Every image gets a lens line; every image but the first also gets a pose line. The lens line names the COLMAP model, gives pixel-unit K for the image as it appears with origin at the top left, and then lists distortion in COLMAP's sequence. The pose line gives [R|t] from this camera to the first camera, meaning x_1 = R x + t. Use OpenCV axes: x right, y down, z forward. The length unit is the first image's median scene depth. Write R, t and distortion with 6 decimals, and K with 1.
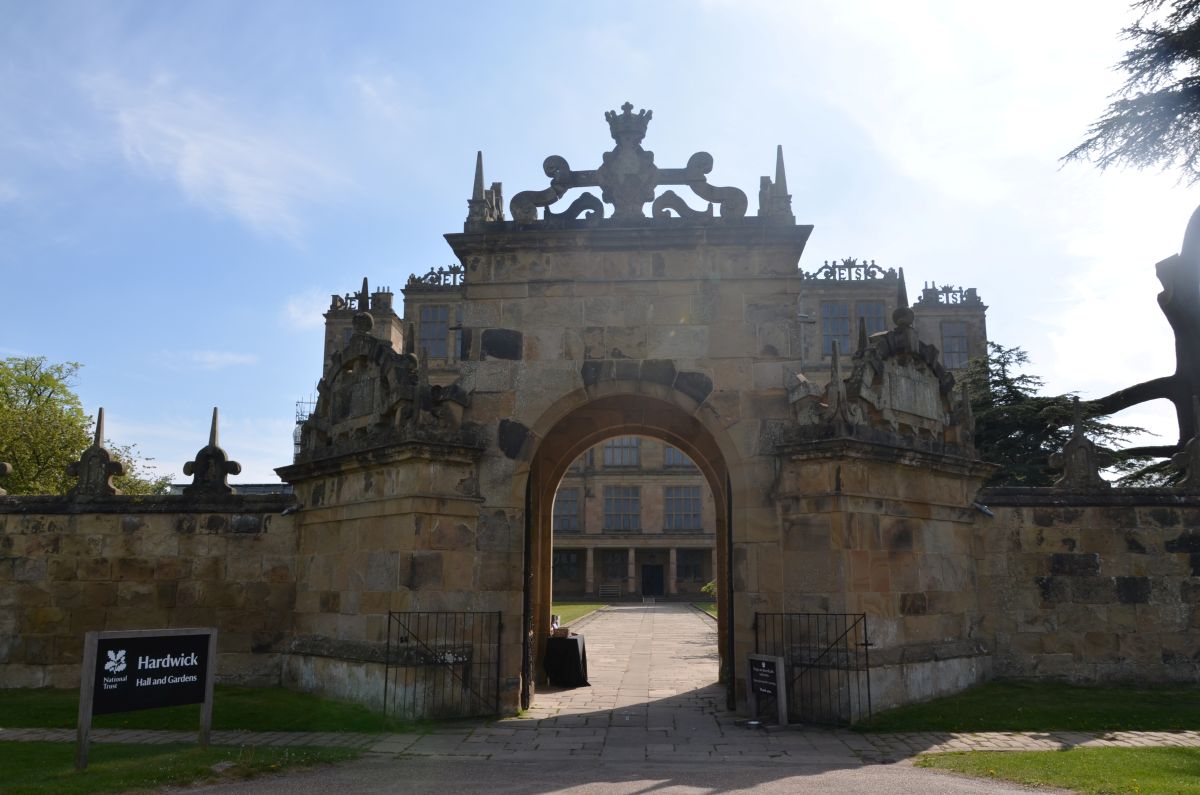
lens RADIAL K [[965.6, 0, 599.4], [0, 965.6, 401.3], [0, 0, 1]] dist [0.016261, 0.006865]
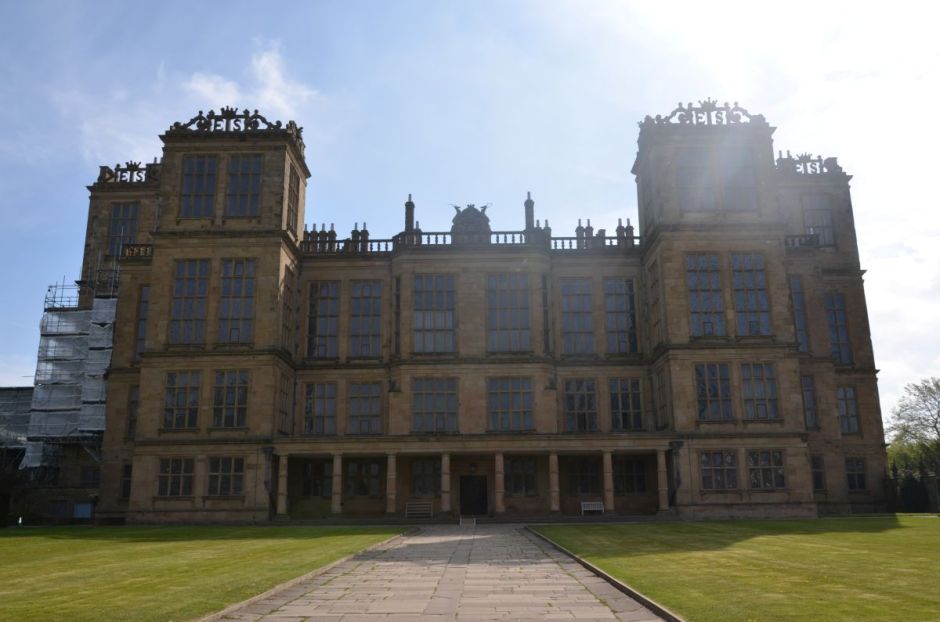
lens RADIAL K [[799.1, 0, 469.9], [0, 799.1, 308.4], [0, 0, 1]] dist [0.005017, -0.000268]
pose [[0.998974, -0.004125, 0.045097, 0.022941], [0.006333, 0.998782, -0.048932, 0.063108], [-0.044840, 0.049167, 0.997784, 0.333428]]
